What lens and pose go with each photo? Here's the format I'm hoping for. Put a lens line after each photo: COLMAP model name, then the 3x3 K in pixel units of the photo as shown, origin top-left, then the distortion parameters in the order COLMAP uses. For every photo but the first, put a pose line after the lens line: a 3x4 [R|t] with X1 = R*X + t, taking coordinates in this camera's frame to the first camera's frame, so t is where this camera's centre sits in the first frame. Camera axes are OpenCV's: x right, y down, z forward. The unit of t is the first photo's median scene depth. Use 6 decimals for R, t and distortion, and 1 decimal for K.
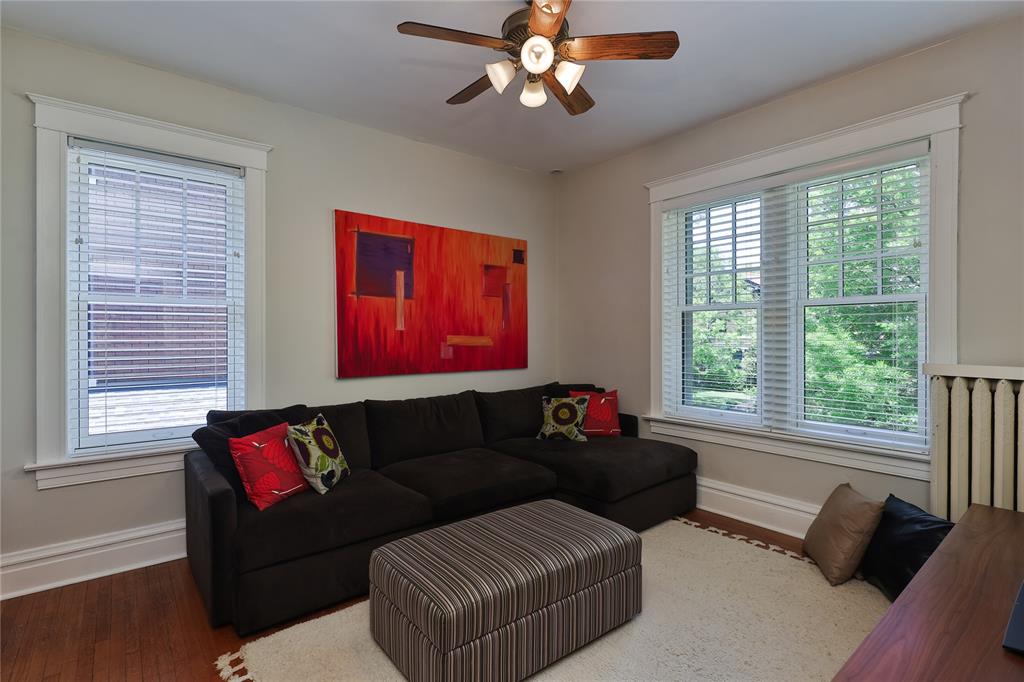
lens RADIAL K [[490.1, 0, 518.5], [0, 490.1, 333.8], [0, 0, 1]] dist [-0.002657, -0.000346]
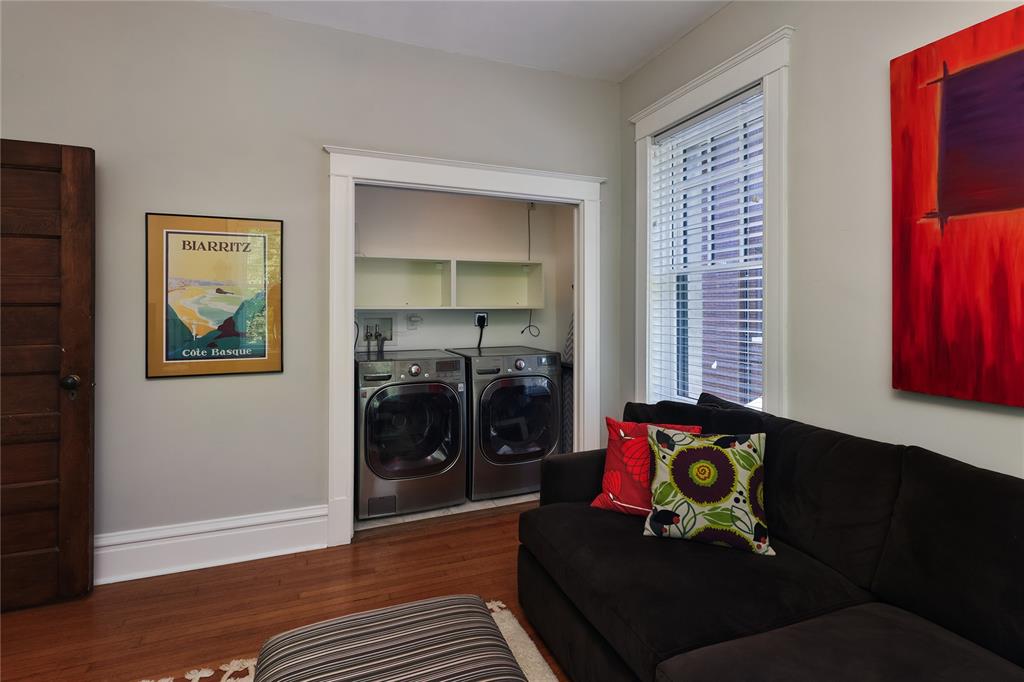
lens RADIAL K [[490.1, 0, 504.2], [0, 490.1, 303.6], [0, 0, 1]] dist [-0.002657, -0.000346]
pose [[-0.302101, -0.005131, -0.953262, 0.234449], [-0.004496, 0.999982, -0.003958, 0.005419], [0.953265, 0.003090, -0.302119, 0.759253]]
